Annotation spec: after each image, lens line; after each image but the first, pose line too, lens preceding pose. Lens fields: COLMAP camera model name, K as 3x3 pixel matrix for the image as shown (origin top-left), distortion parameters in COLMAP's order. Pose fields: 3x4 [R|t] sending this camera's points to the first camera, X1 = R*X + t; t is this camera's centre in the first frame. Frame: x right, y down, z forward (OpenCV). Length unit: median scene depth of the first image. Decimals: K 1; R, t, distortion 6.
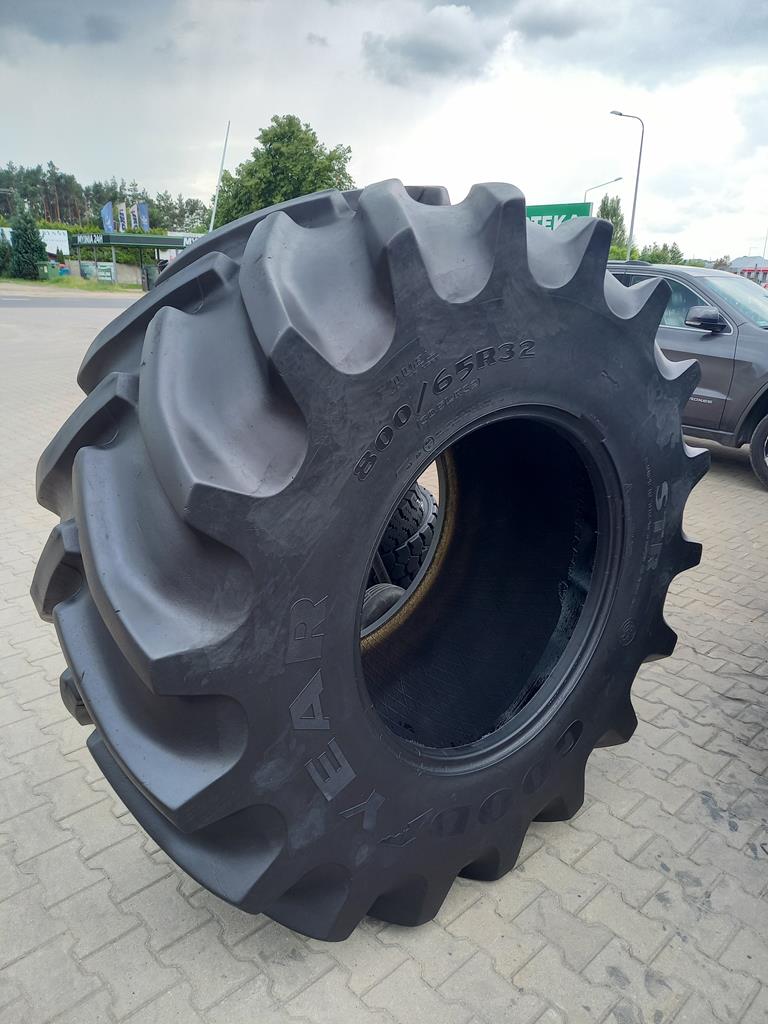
lens RADIAL K [[777.7, 0, 384.0], [0, 777.7, 512.0], [0, 0, 1]] dist [0.058503, -0.081894]
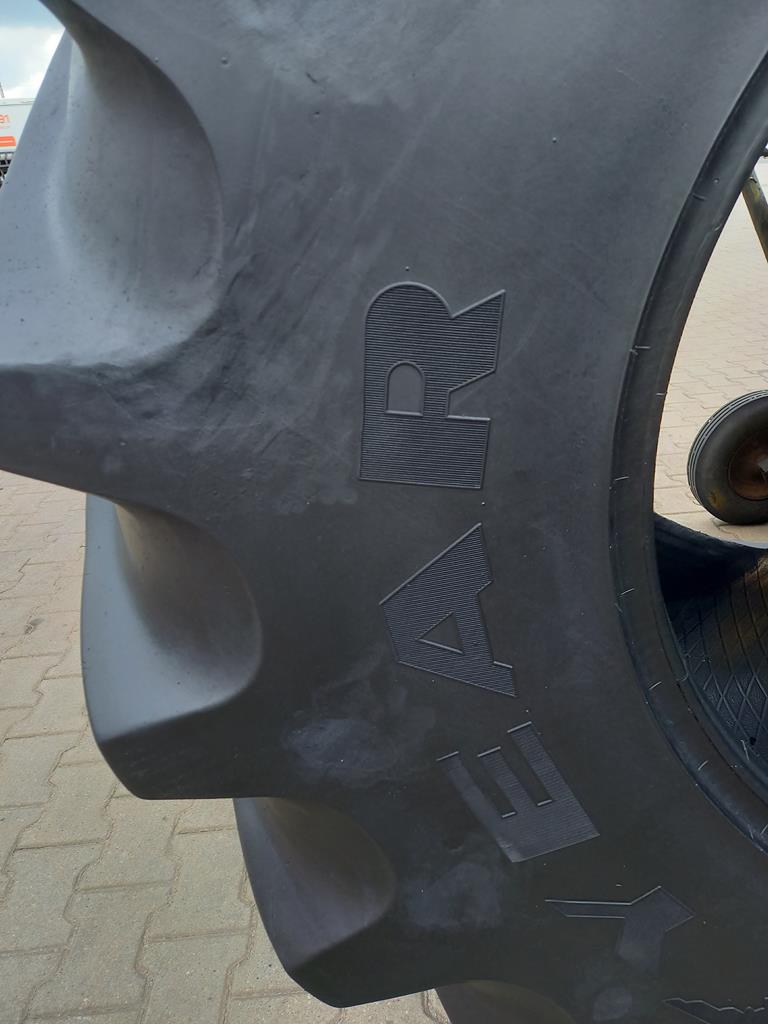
lens RADIAL K [[777.7, 0, 384.0], [0, 777.7, 512.0], [0, 0, 1]] dist [0.058503, -0.081894]
pose [[0.746005, 0.213570, -0.630764, 0.100544], [-0.114679, 0.974229, 0.194233, 0.135631], [0.655991, -0.072563, 0.751272, 0.720601]]
